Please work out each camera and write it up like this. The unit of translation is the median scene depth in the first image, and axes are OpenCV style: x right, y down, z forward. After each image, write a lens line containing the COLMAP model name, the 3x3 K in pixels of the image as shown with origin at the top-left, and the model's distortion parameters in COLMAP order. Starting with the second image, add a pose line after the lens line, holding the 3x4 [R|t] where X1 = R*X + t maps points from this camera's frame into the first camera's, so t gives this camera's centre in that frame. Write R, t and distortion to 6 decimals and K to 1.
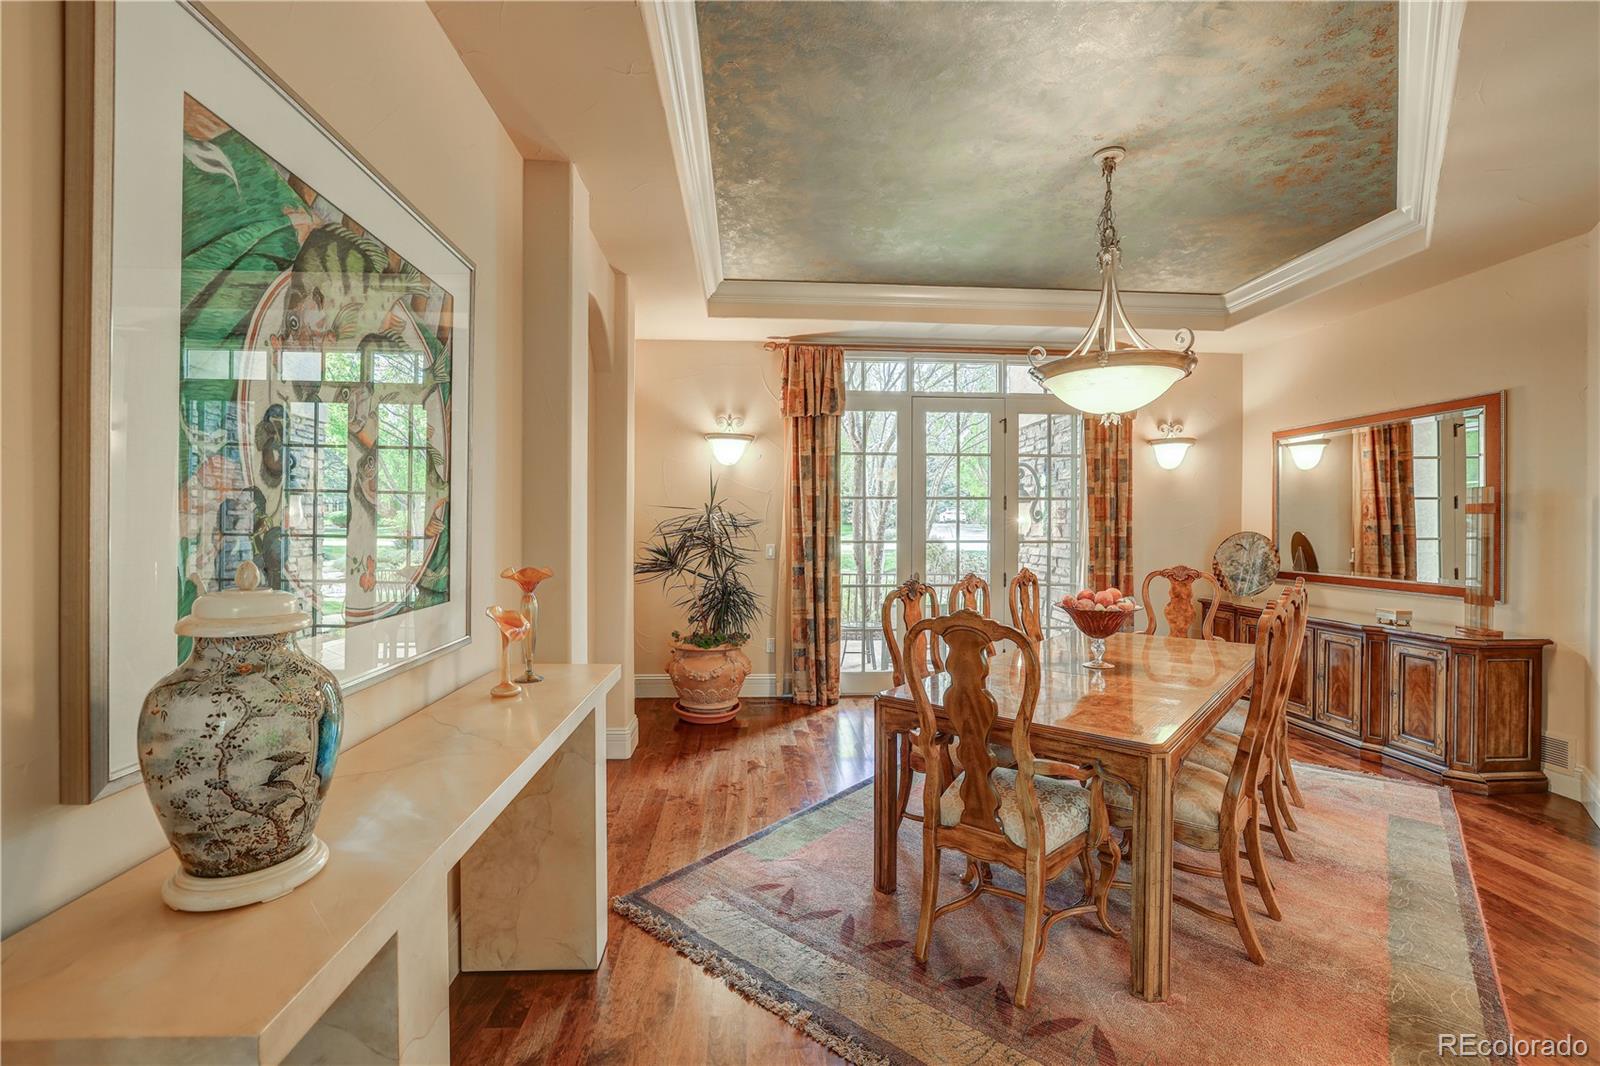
lens RADIAL K [[687.1, 0, 800.5], [0, 687.1, 524.9], [0, 0, 1]] dist [-0.044207, 0.012647]
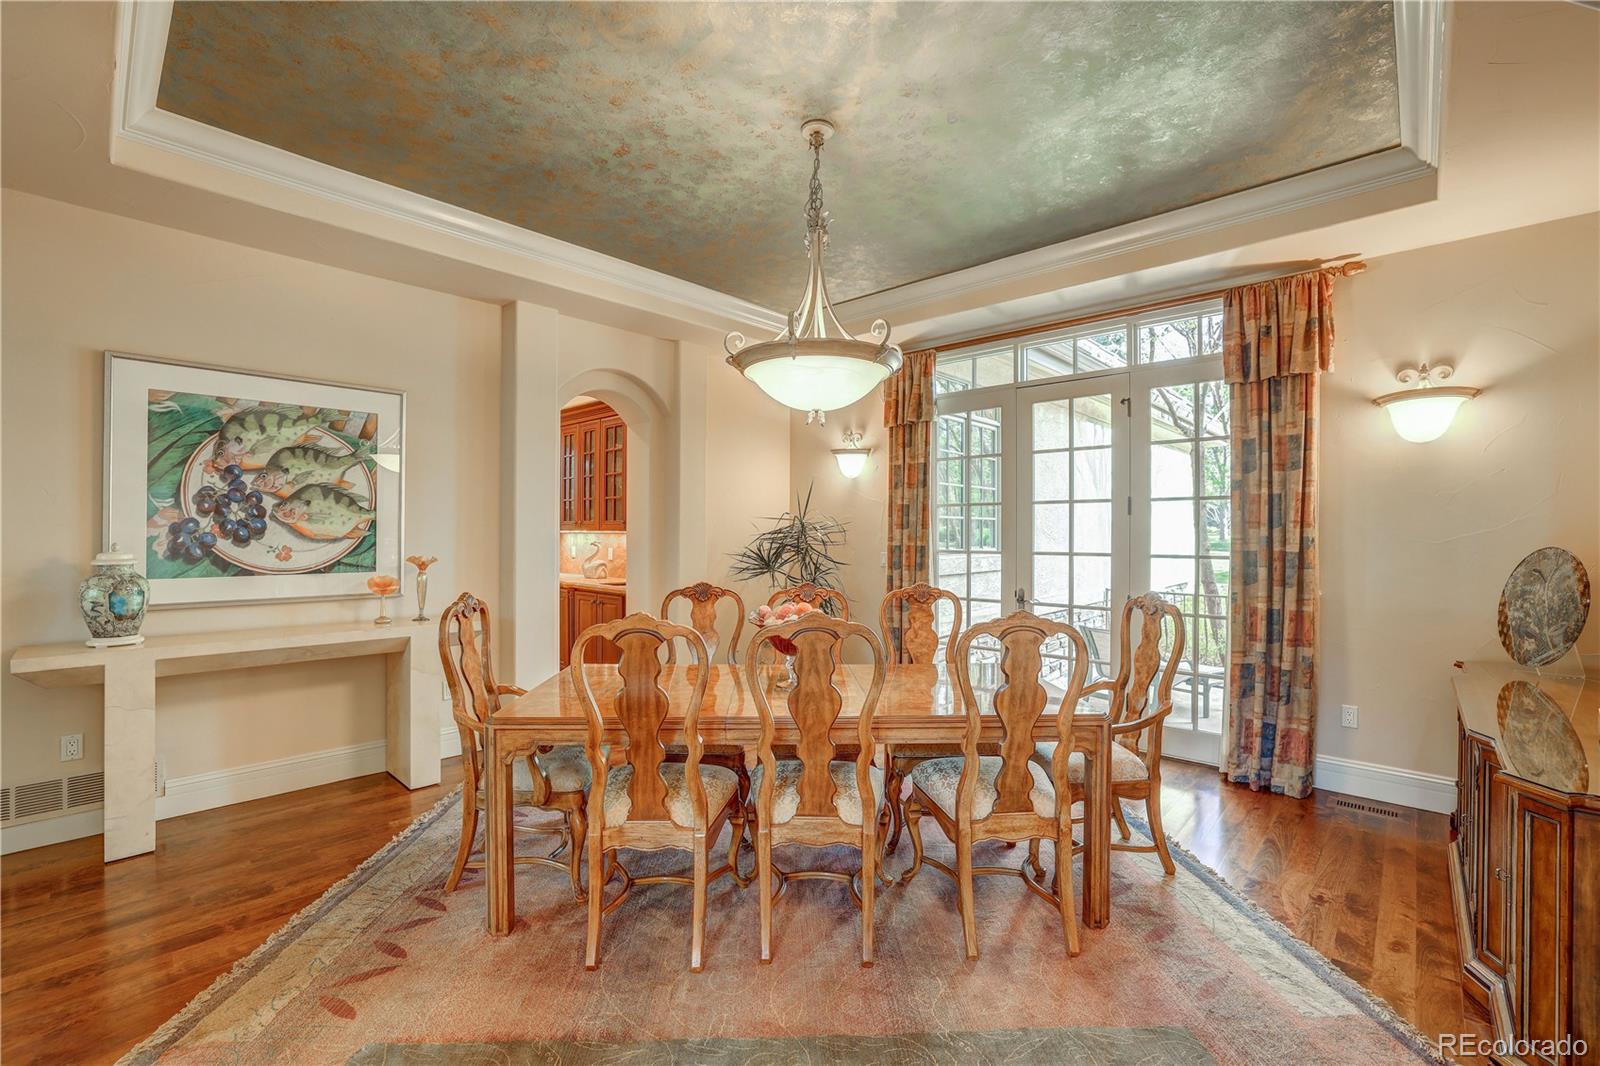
lens RADIAL K [[687.1, 0, 799.7], [0, 687.1, 528.2], [0, 0, 1]] dist [-0.044207, 0.012647]
pose [[0.687856, -0.005301, -0.725828, 0.637716], [-0.001769, 0.999958, -0.008980, 0.000980], [0.725845, 0.007461, 0.687818, 0.205061]]
